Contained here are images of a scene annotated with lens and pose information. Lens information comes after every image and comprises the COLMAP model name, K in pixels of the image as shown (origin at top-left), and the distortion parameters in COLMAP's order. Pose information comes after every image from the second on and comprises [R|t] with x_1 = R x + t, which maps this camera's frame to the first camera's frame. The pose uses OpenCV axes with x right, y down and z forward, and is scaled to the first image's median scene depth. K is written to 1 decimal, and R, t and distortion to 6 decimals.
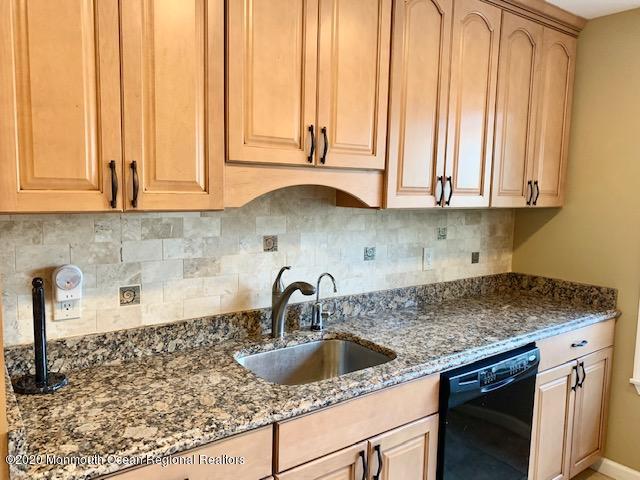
lens RADIAL K [[492.8, 0, 321.0], [0, 492.8, 235.9], [0, 0, 1]] dist [0.050126, -0.045784]
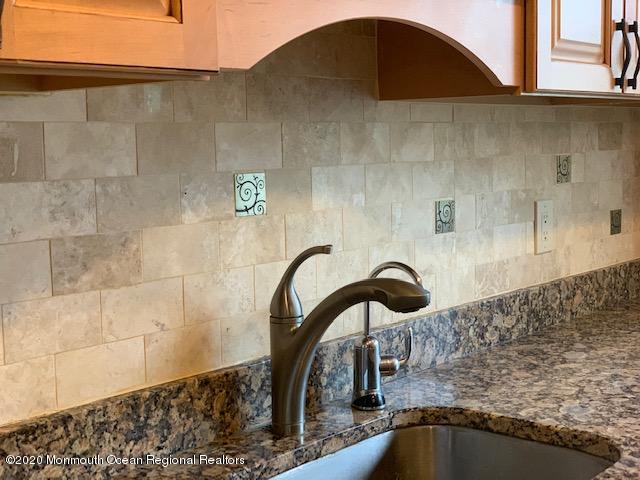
lens RADIAL K [[969.1, 0, 320.4], [0, 969.1, 237.7], [0, 0, 1]] dist [-0.057289, 0.000000]
pose [[0.975057, -0.064409, 0.212405, -0.212595], [0.063708, 0.997917, 0.010154, 0.045329], [-0.212617, 0.003631, 0.977129, 0.256152]]
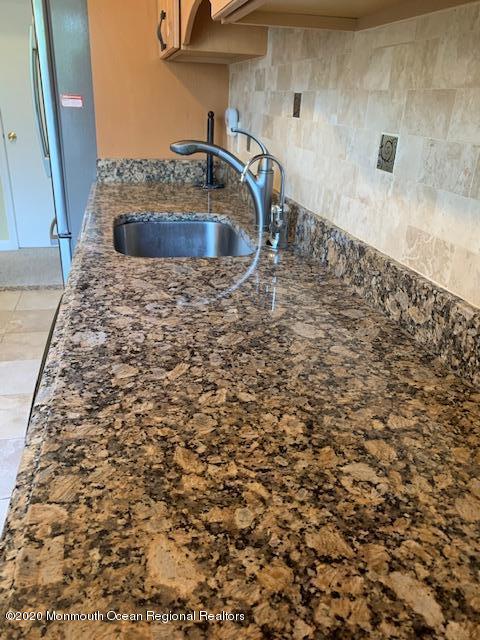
lens RADIAL K [[492.8, 0, 242.3], [0, 492.8, 317.2], [0, 0, 1]] dist [0.050126, -0.045784]
pose [[-0.399351, 0.330524, -0.855145, 0.643223], [-0.144899, 0.898273, 0.414862, 0.004580], [0.905275, 0.289585, -0.310834, 1.246749]]
